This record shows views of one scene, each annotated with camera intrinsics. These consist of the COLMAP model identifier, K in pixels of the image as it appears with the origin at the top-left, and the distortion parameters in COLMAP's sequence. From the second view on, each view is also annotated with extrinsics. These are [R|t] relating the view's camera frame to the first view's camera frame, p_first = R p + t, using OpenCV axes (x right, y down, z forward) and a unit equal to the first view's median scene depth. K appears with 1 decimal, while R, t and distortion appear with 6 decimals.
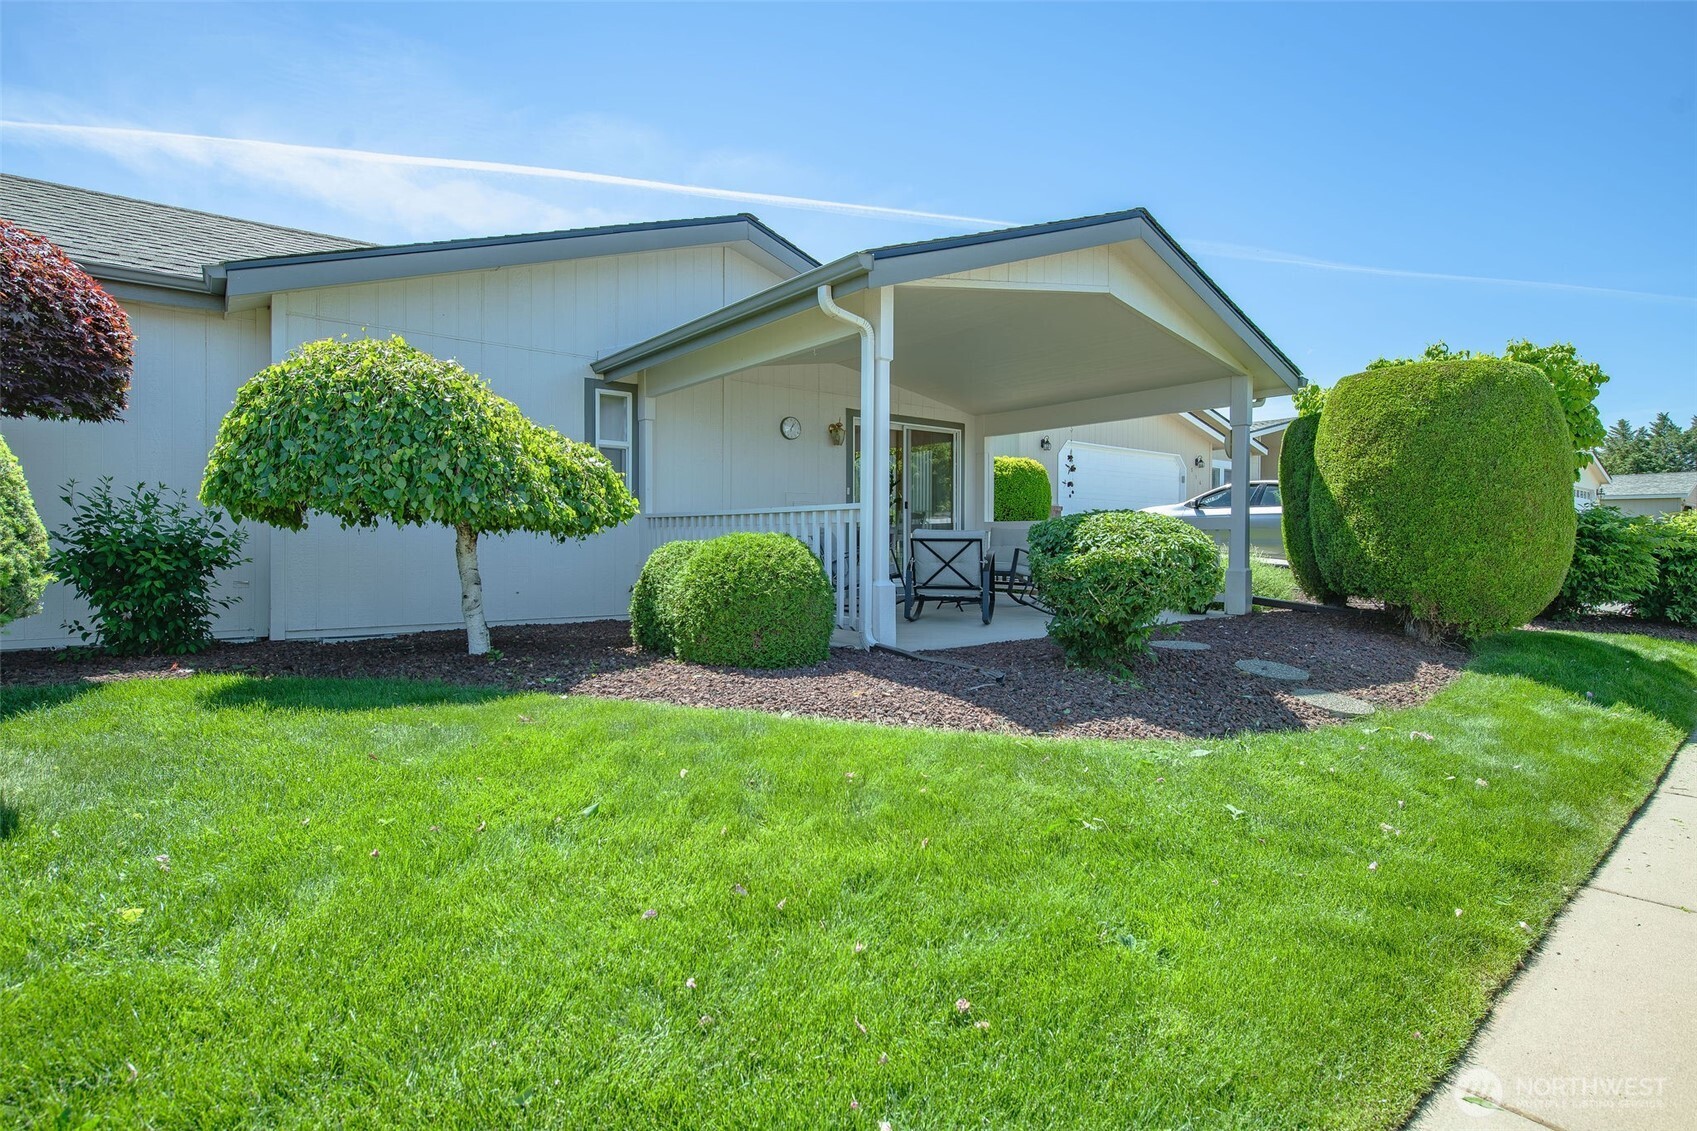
lens RADIAL K [[835.5, 0, 850.3], [0, 835.5, 552.3], [0, 0, 1]] dist [-0.006959, -0.001173]
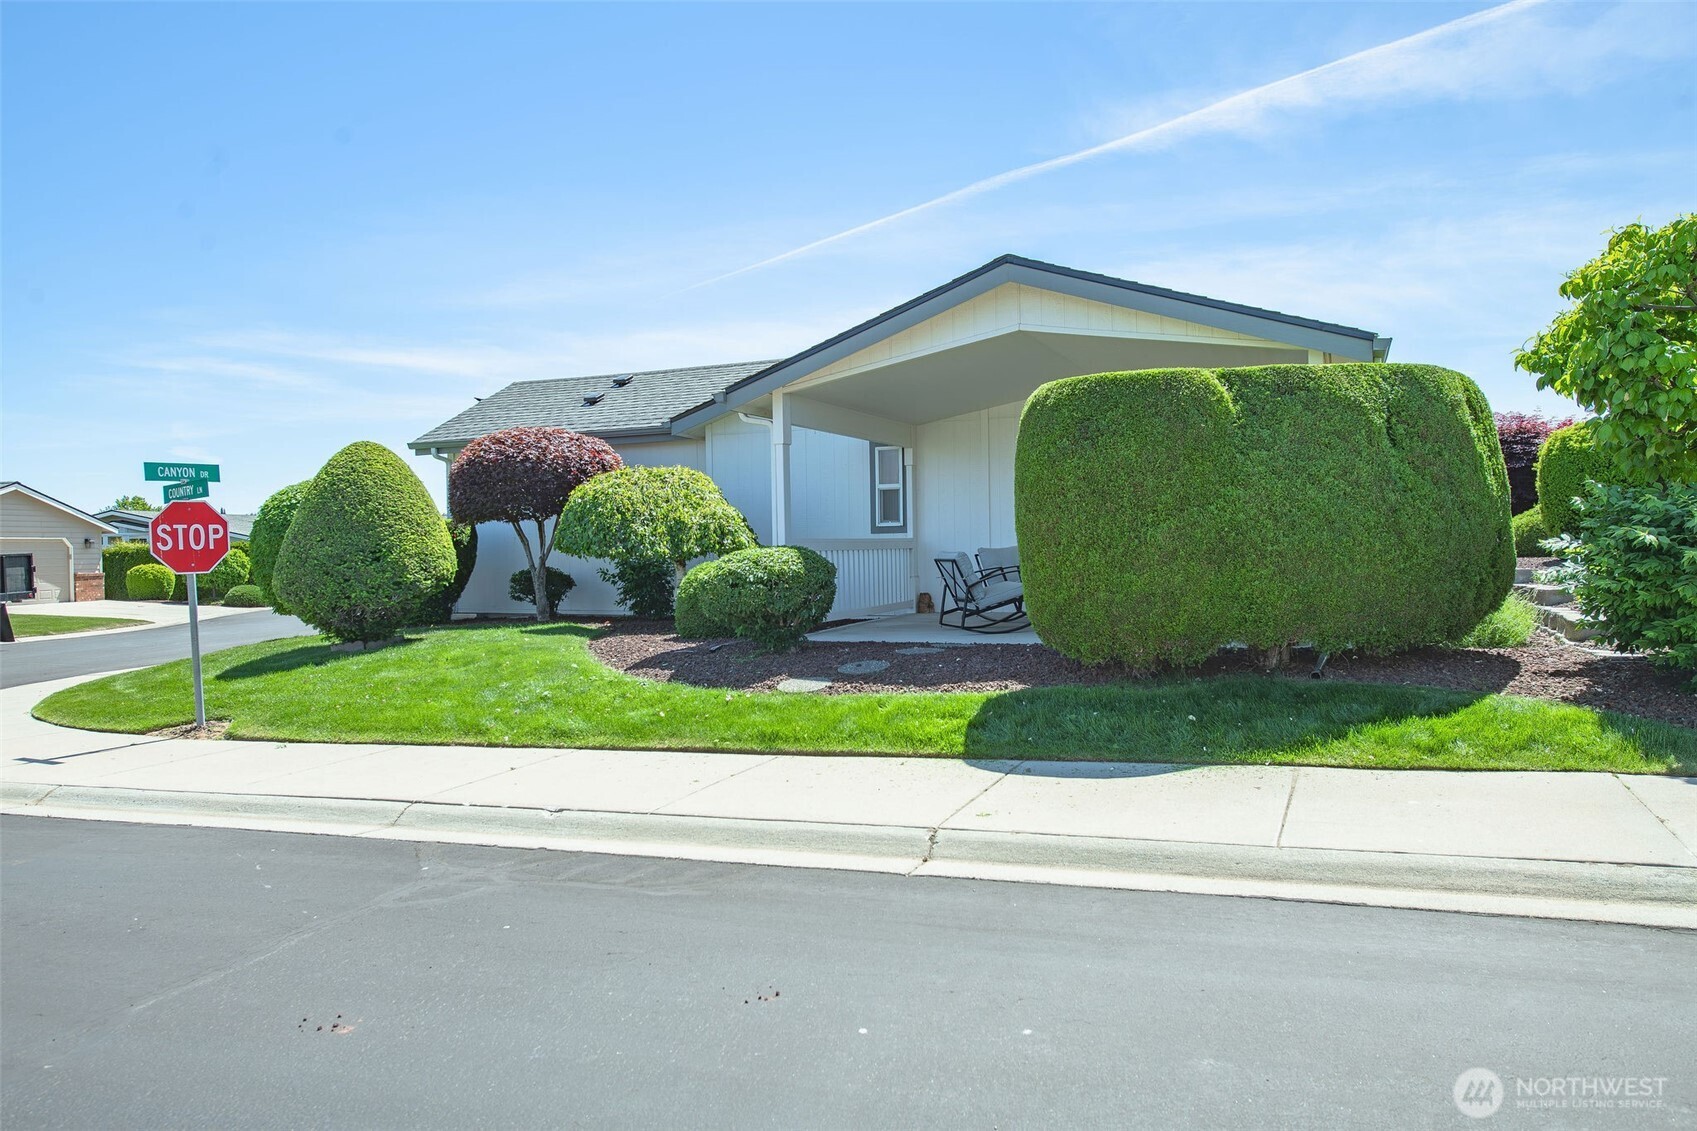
lens RADIAL K [[1146.2, 0, 856.9], [0, 1146.2, 528.7], [0, 0, 1]] dist [0.009847, 0.002090]
pose [[0.477977, -0.029835, -0.877866, 1.307196], [0.011376, 0.999549, -0.027776, -0.013617], [0.878299, 0.003290, 0.478101, 0.088309]]
